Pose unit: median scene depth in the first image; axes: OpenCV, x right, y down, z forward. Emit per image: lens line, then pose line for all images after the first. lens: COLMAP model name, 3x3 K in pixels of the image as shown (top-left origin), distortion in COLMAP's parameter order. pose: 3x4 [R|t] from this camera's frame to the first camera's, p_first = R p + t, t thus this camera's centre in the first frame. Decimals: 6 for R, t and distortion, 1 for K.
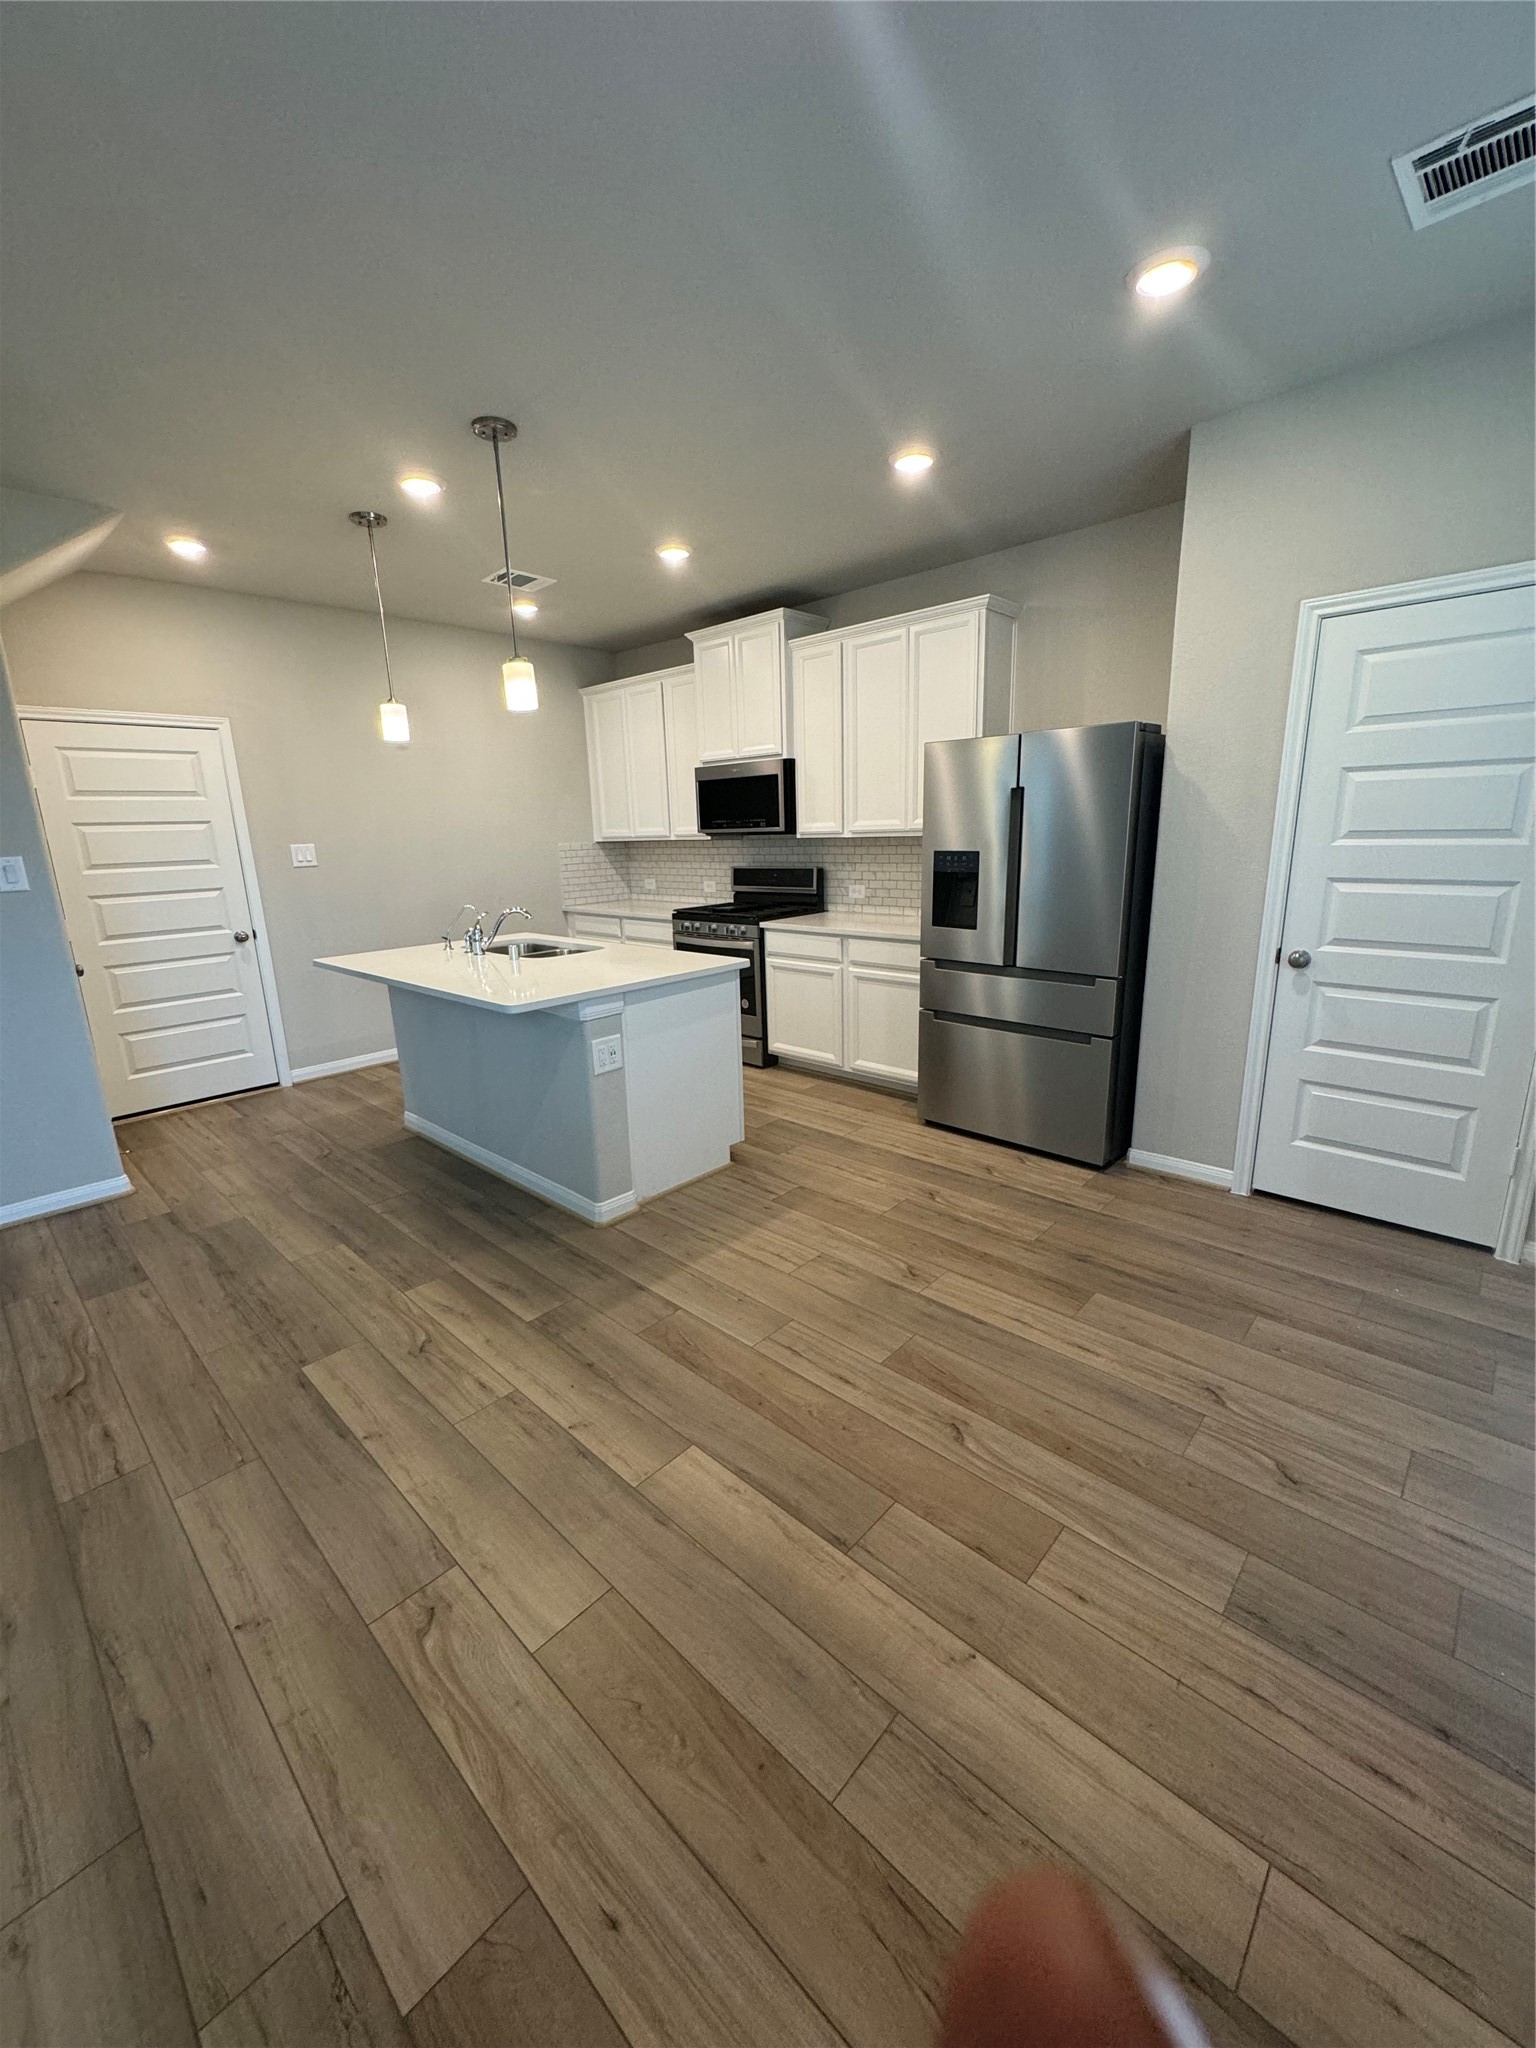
lens RADIAL K [[819.8, 0, 766.0], [0, 819.8, 1021.3], [0, 0, 1]] dist [-0.002480, 0.000700]
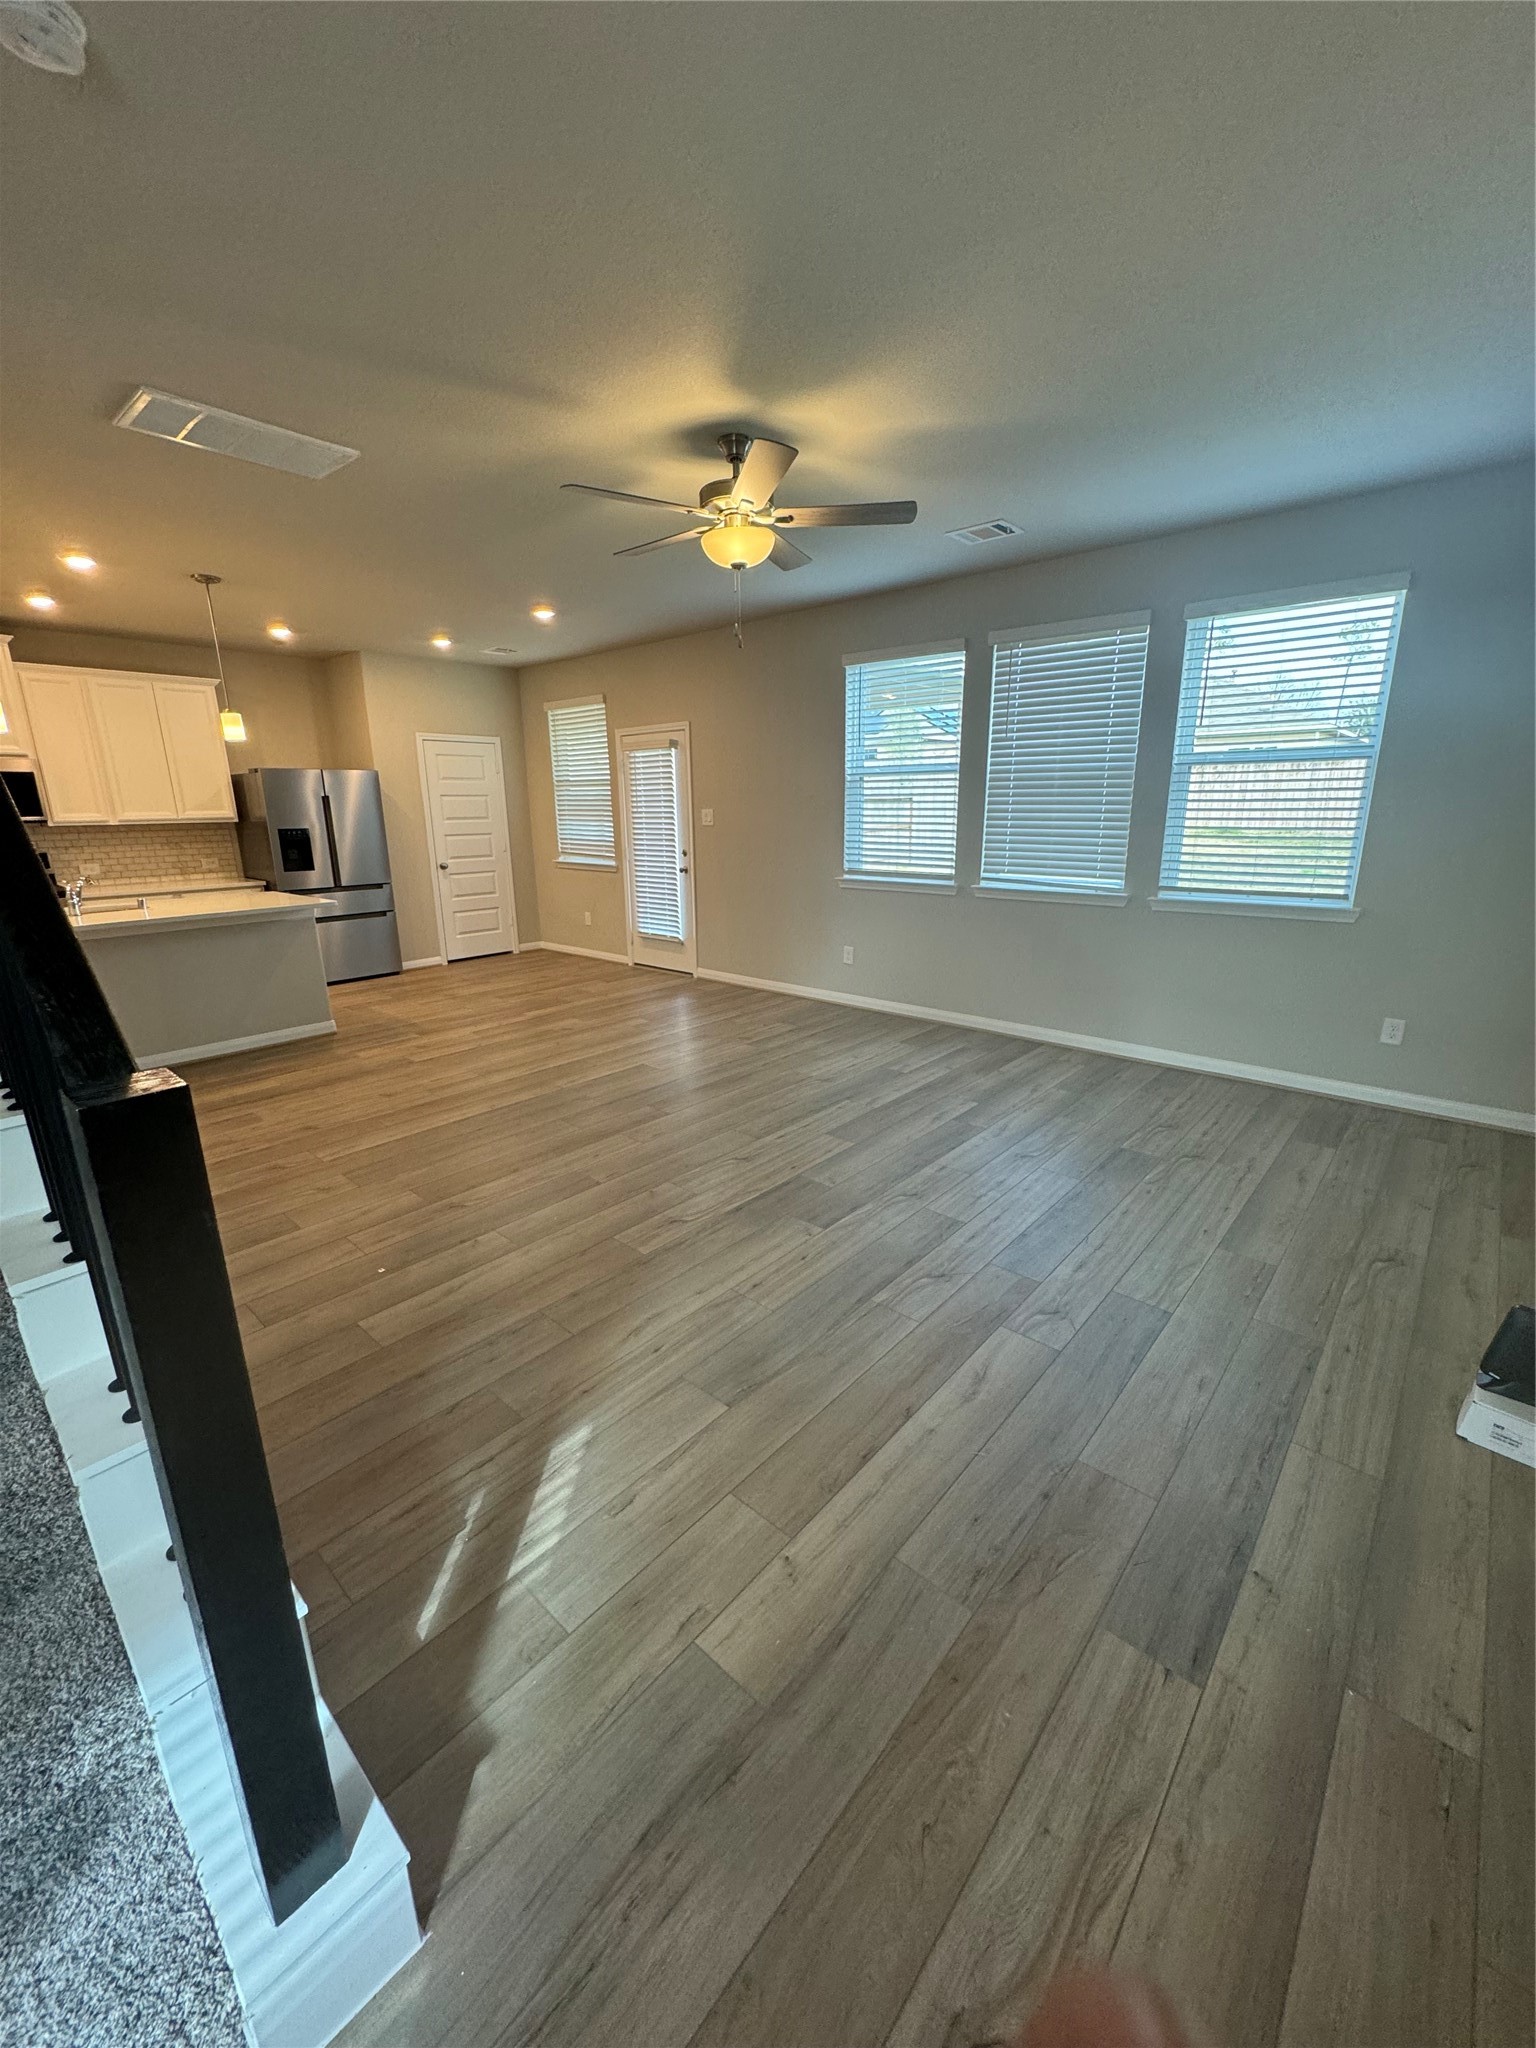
lens RADIAL K [[819.8, 0, 772.5], [0, 819.8, 1023.6], [0, 0, 1]] dist [-0.002480, 0.000700]
pose [[-0.034504, -0.229107, 0.972790, -1.799173], [0.244169, 0.941940, 0.230501, 0.046166], [-0.969119, 0.245478, 0.023440, 0.022433]]
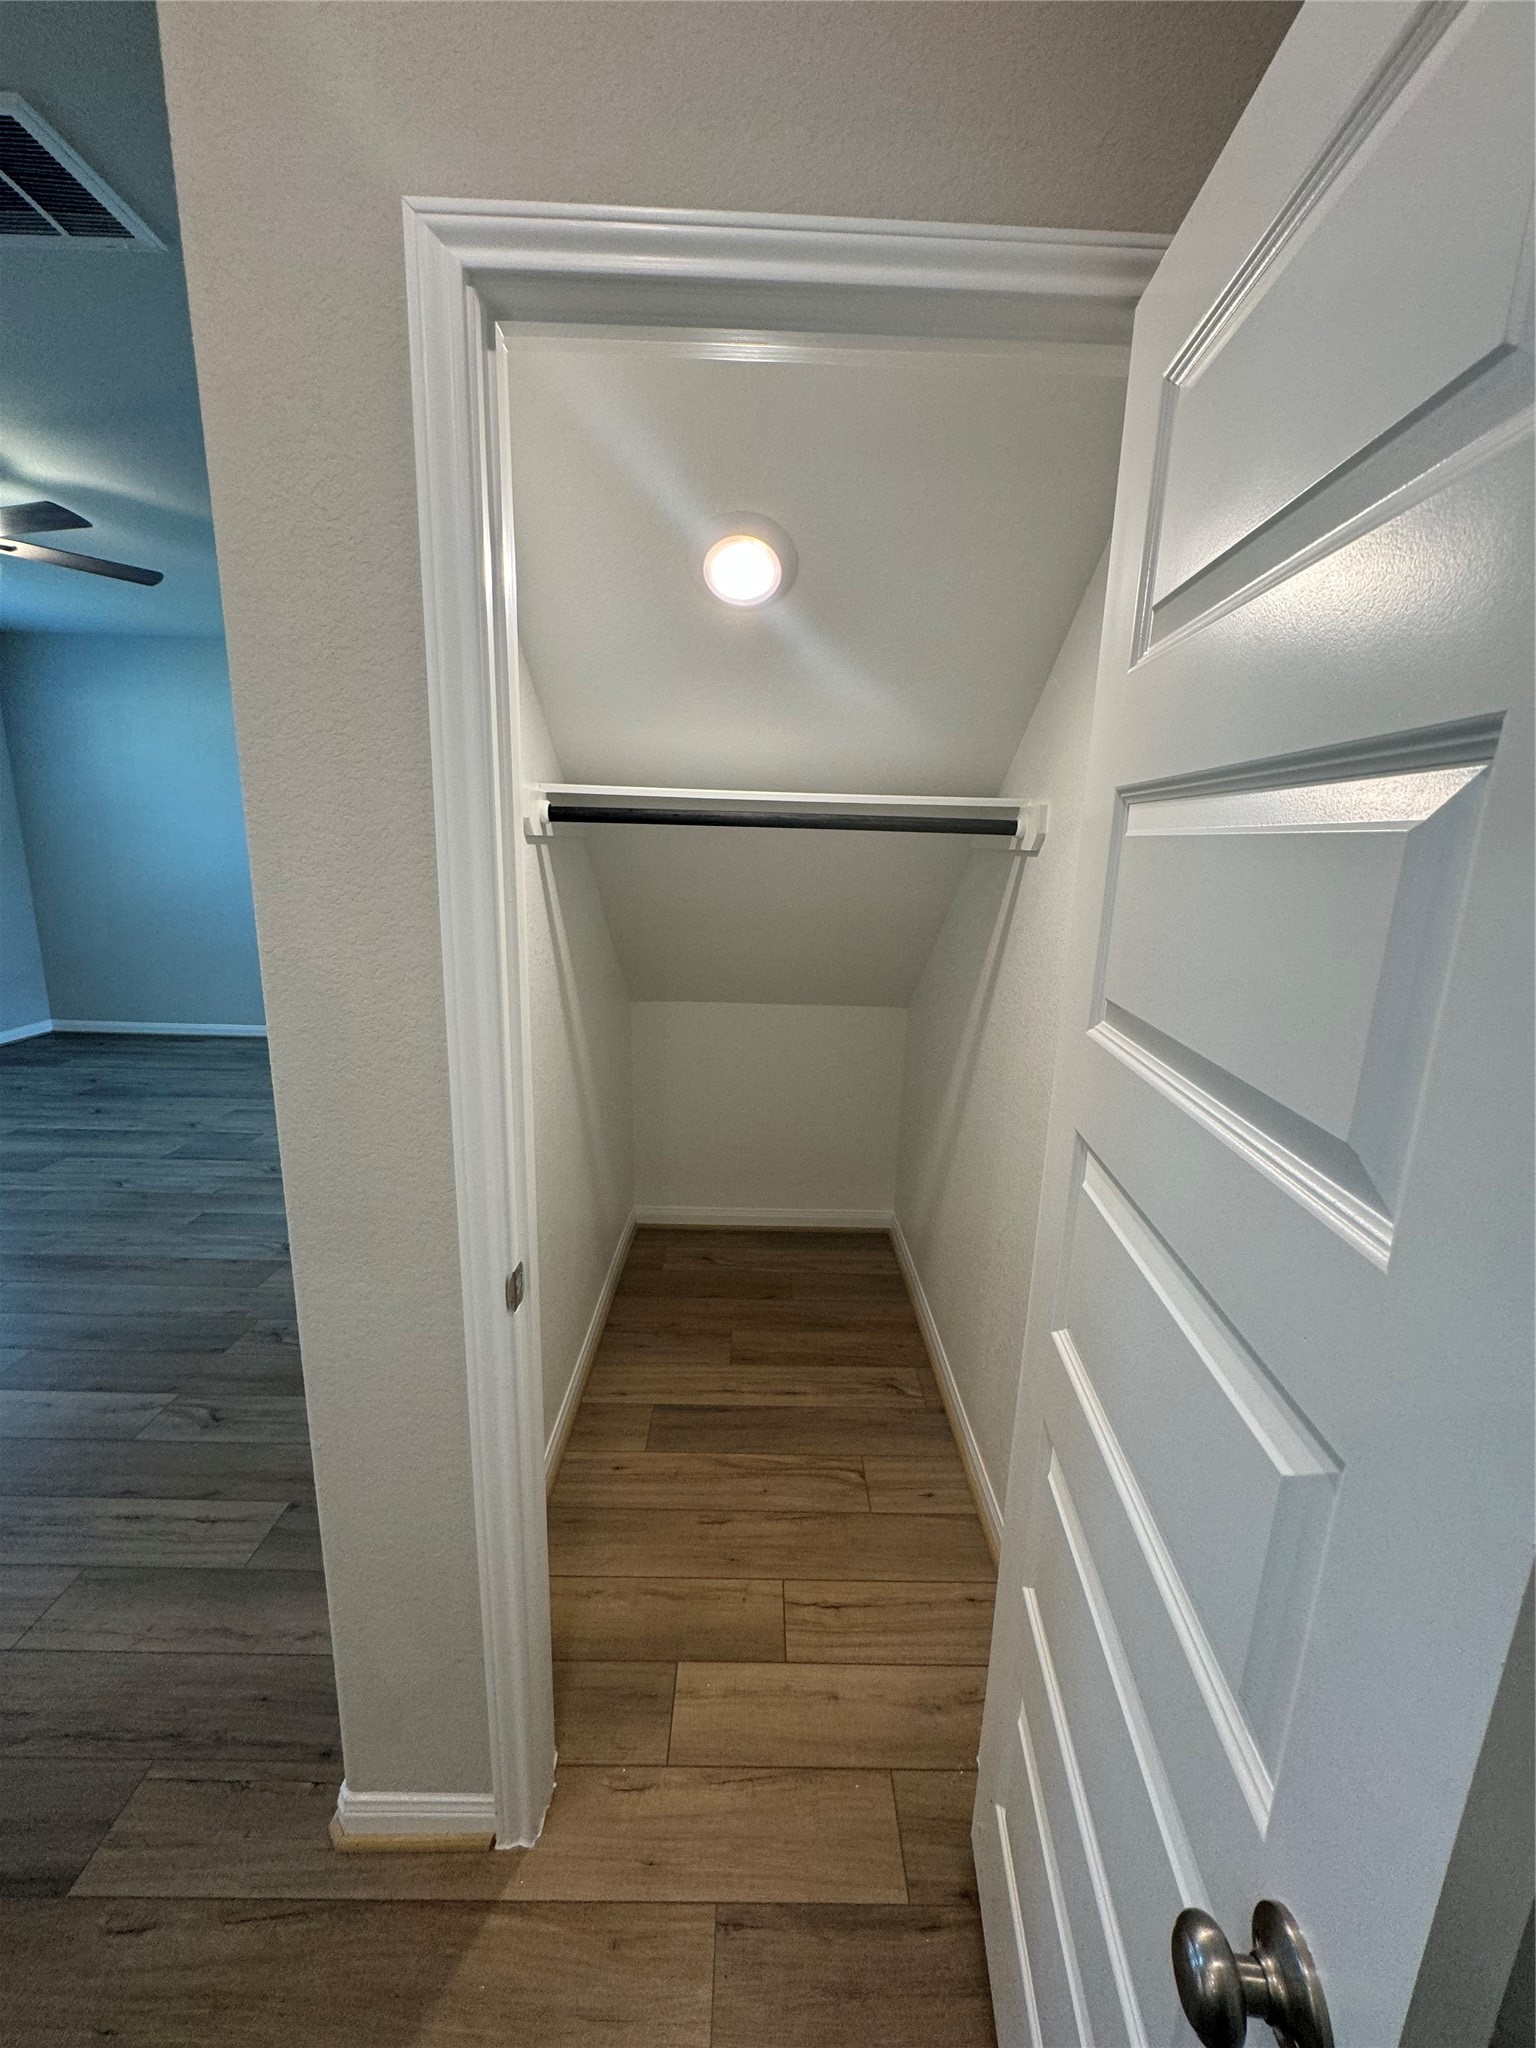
lens RADIAL K [[819.8, 0, 767.9], [0, 819.8, 1023.7], [0, 0, 1]] dist [-0.002480, 0.000700]
pose [[-0.721004, 0.163657, -0.673327, -0.754247], [-0.164876, 0.903284, 0.396099, -0.297213], [0.673030, 0.396605, -0.624288, 1.254820]]
